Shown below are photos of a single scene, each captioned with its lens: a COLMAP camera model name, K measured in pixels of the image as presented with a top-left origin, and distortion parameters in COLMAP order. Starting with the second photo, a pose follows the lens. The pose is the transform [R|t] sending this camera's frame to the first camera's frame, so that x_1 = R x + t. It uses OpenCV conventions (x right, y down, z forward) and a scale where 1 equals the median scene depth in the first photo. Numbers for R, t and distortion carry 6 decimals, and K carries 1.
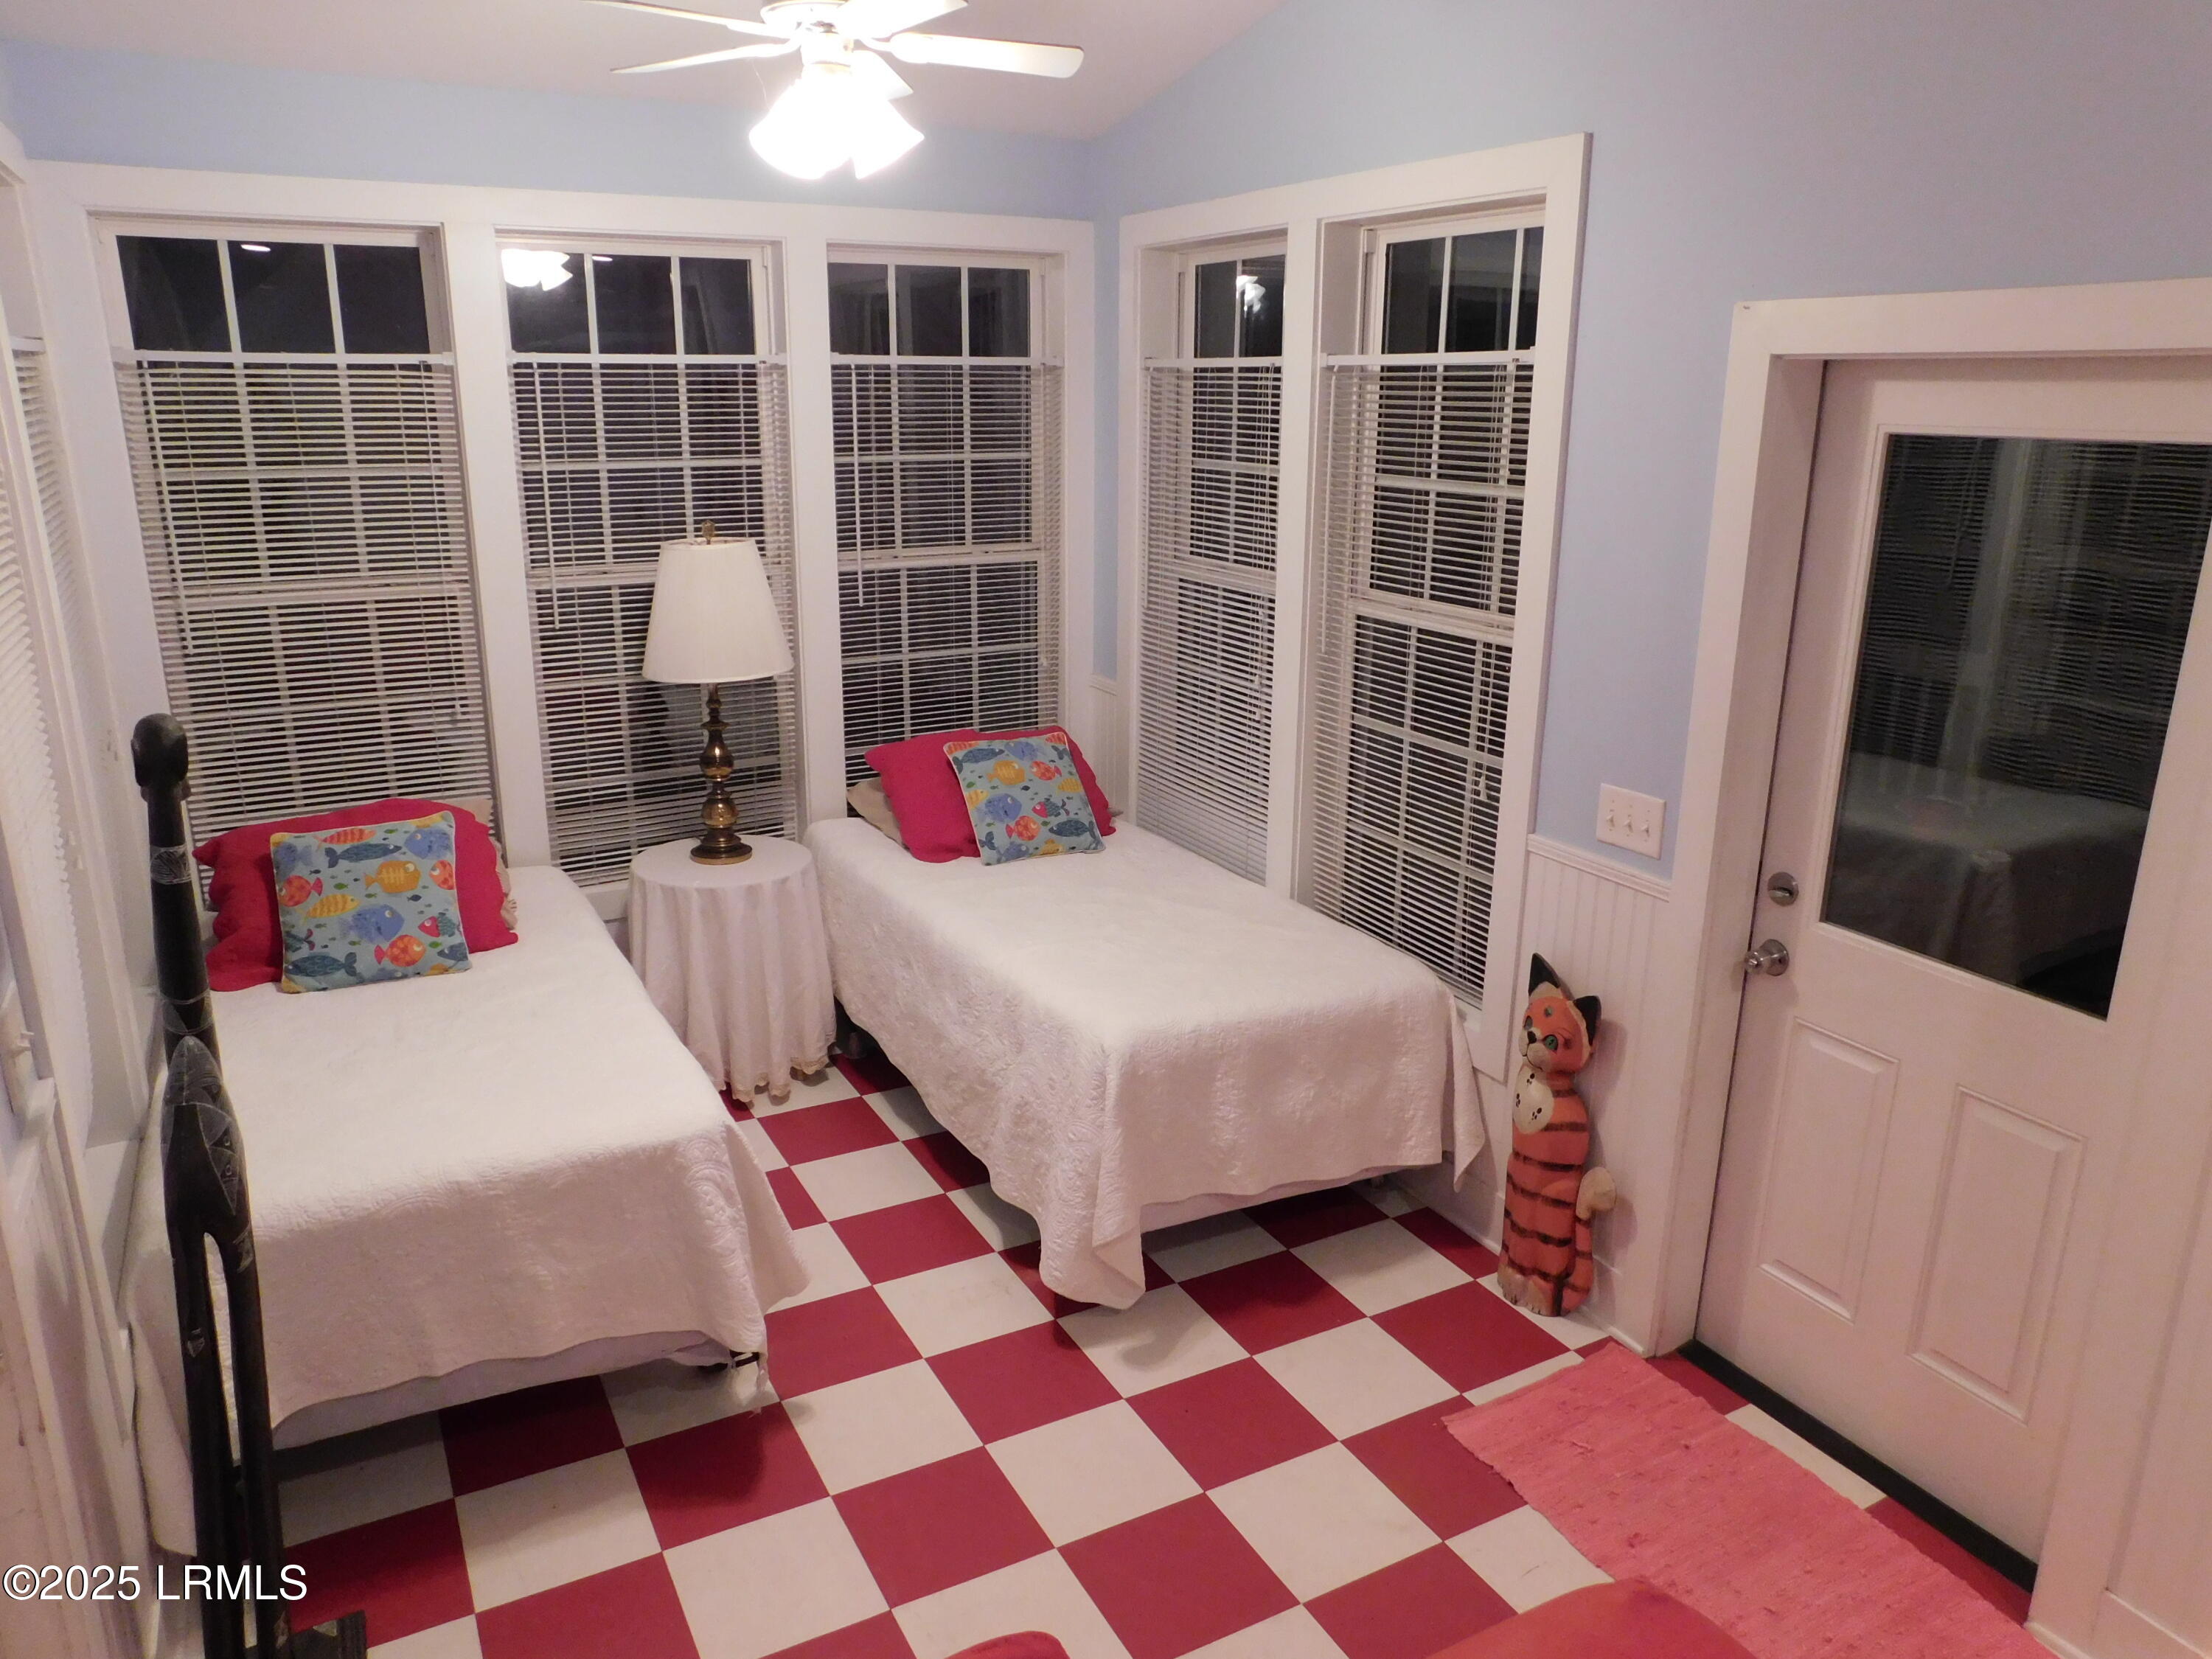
lens RADIAL K [[1534.1, 0, 1092.0], [0, 1534.1, 830.1], [0, 0, 1]] dist [-0.070340, 0.063971]
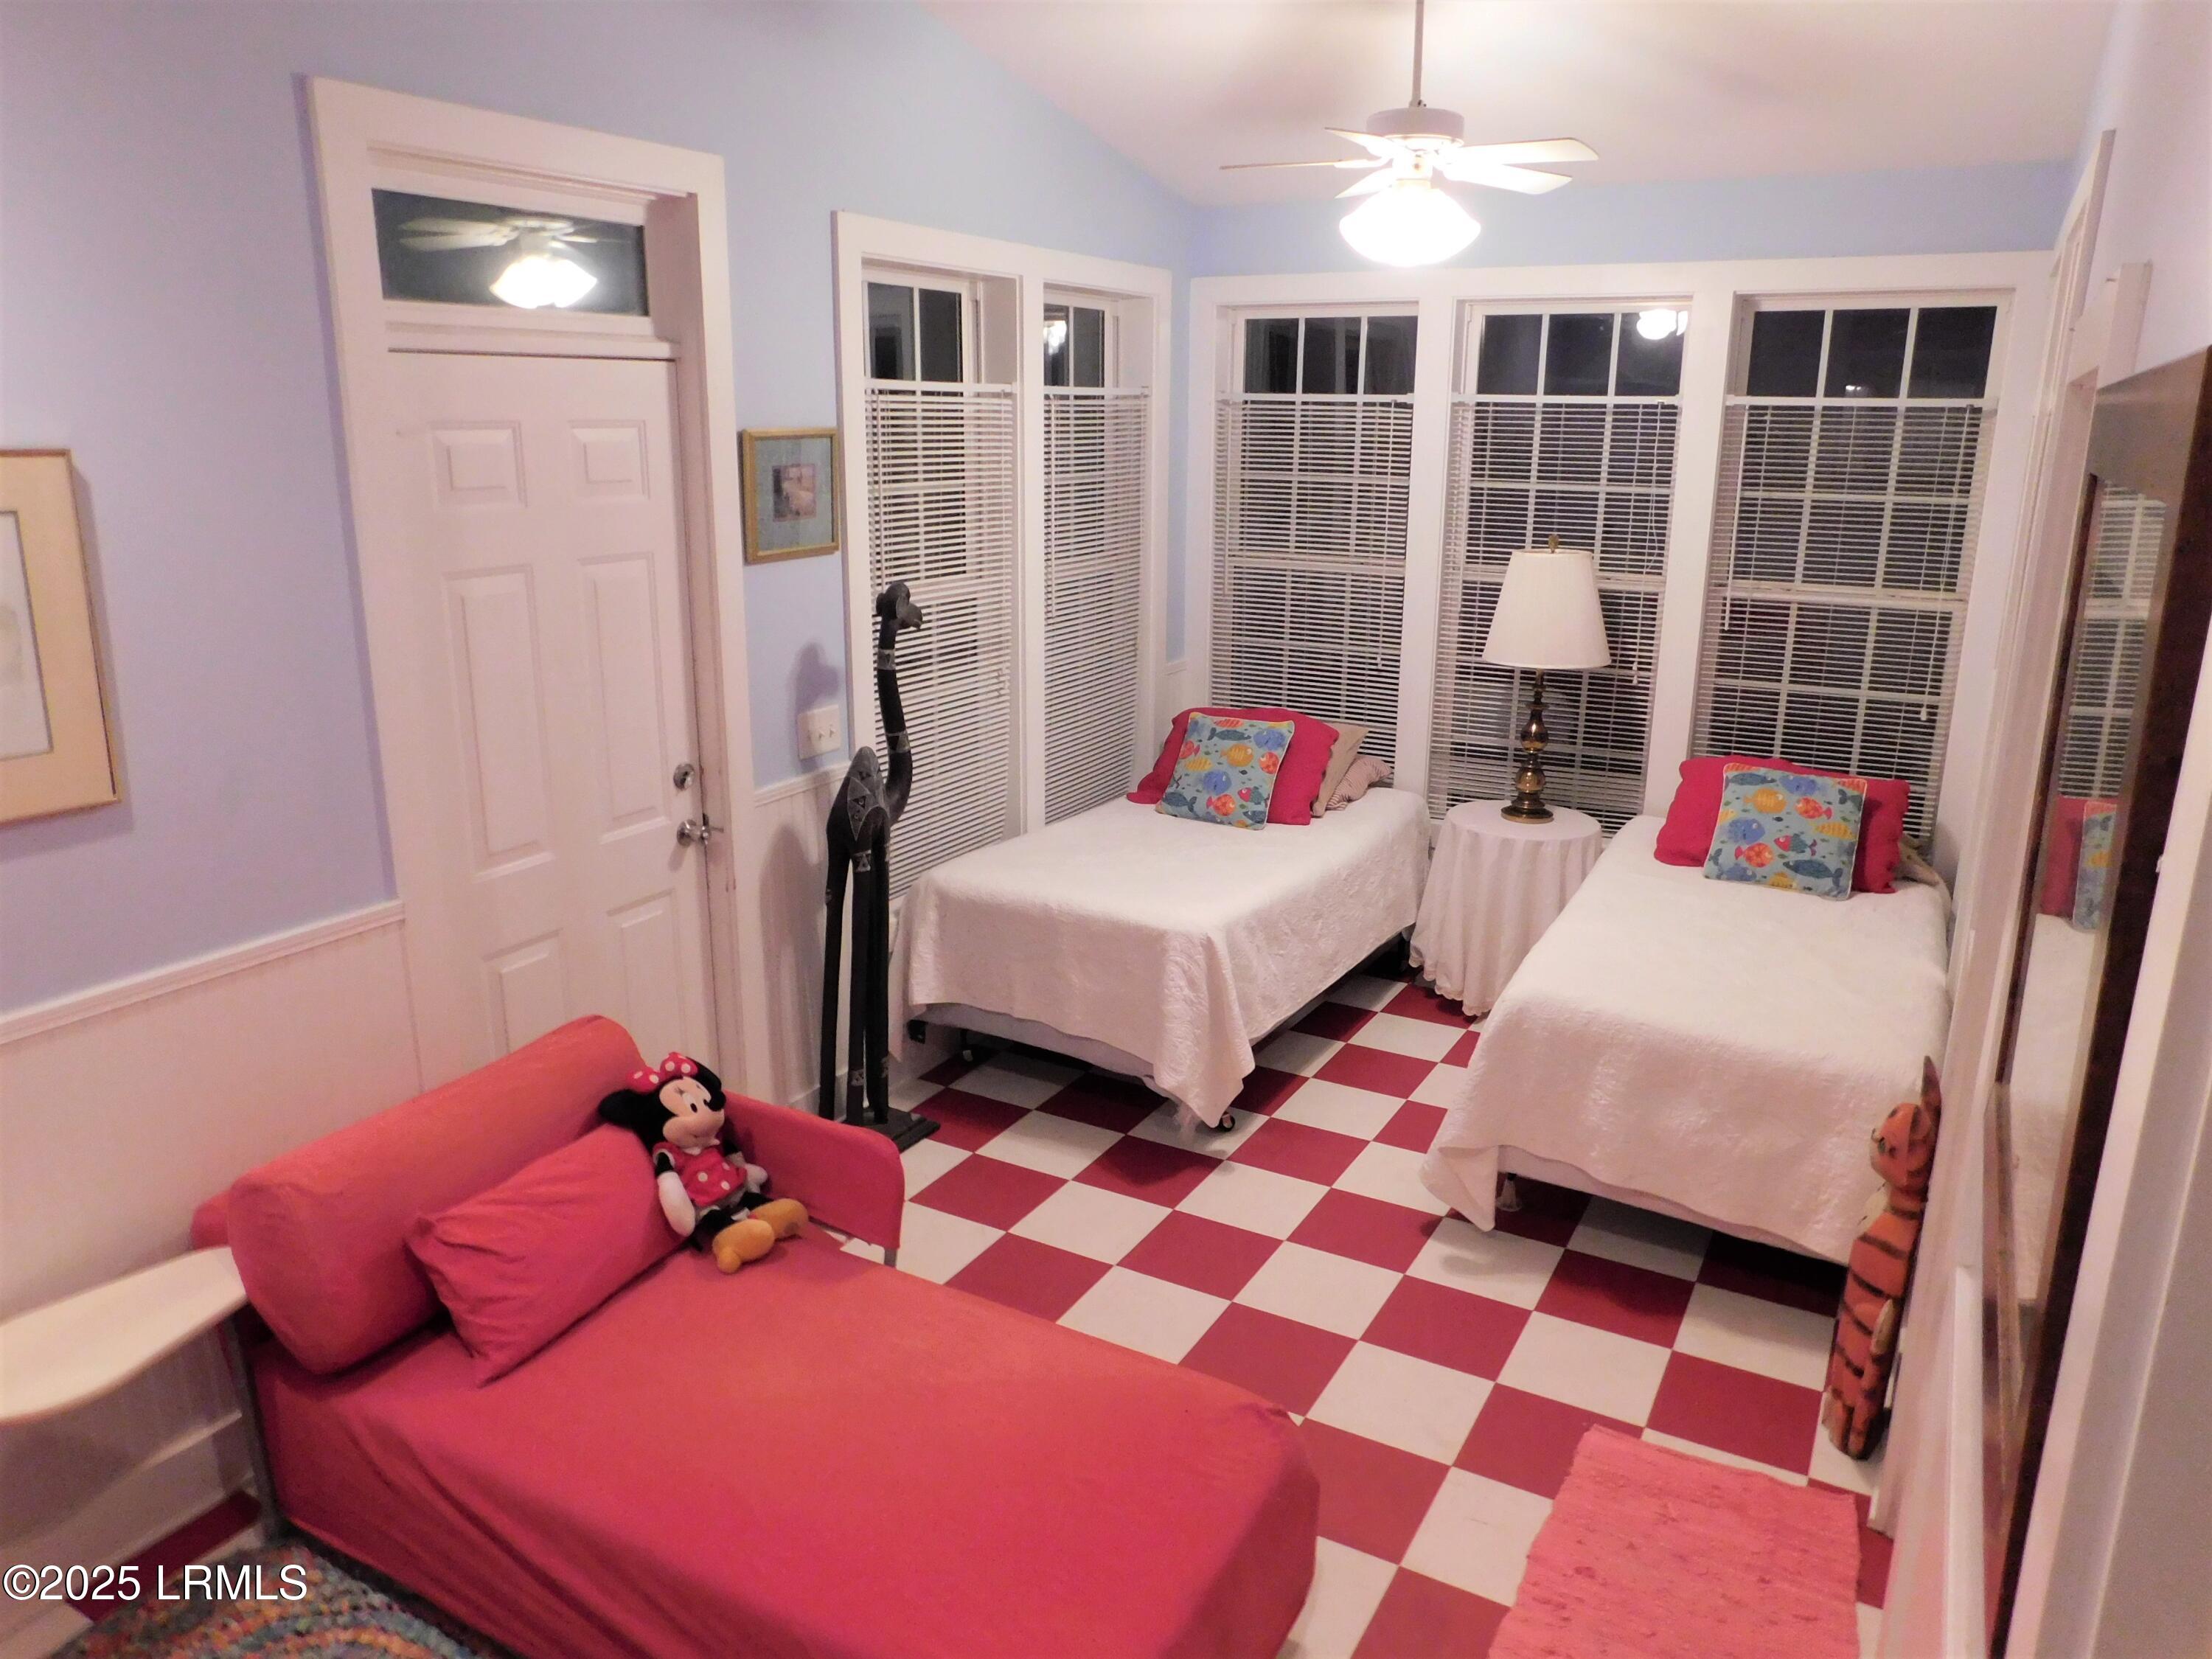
lens RADIAL K [[1534.1, 0, 1102.2], [0, 1534.1, 818.8], [0, 0, 1]] dist [-0.070340, 0.063971]
pose [[0.535924, 0.220583, -0.814941, 0.651321], [-0.236276, 0.965881, 0.106058, -0.034186], [0.810530, 0.135712, 0.569757, 0.065533]]
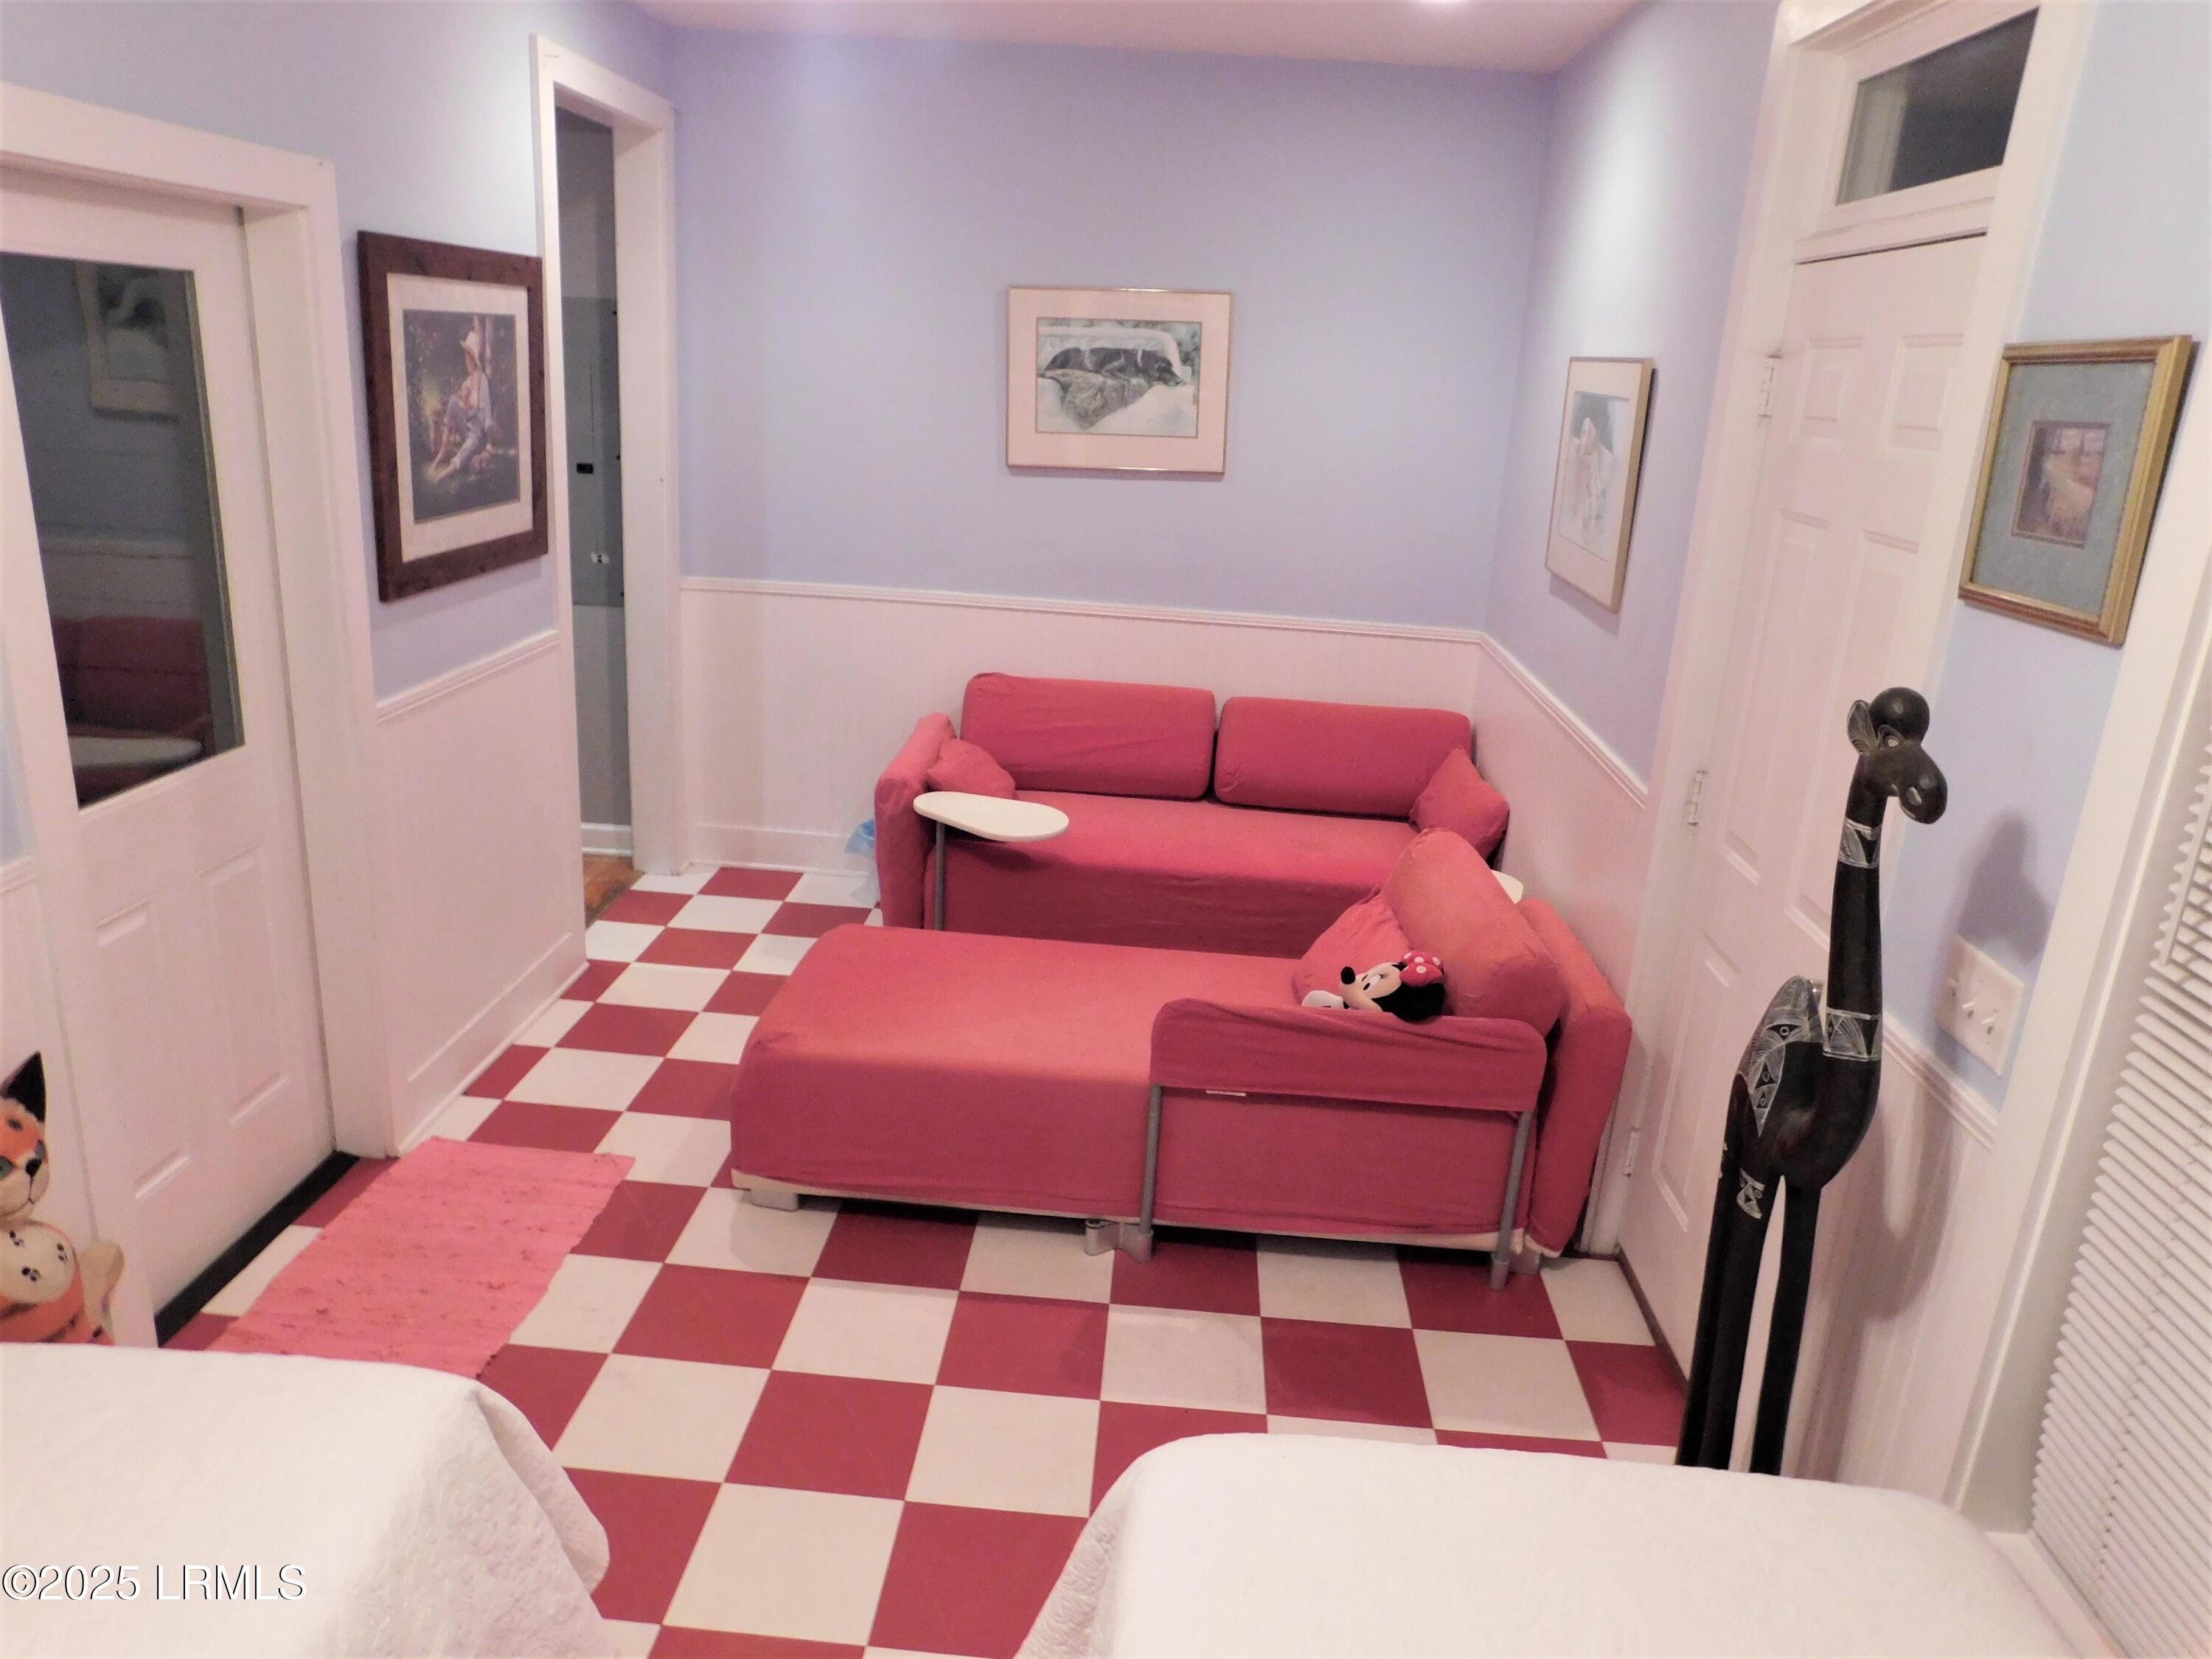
lens RADIAL K [[1534.1, 0, 1093.5], [0, 1534.1, 836.6], [0, 0, 1]] dist [-0.070340, 0.063971]
pose [[-0.853430, -0.196417, 0.482781, -0.369386], [0.094331, 0.852770, 0.513698, -0.269977], [-0.512600, 0.483946, -0.709252, 1.019430]]
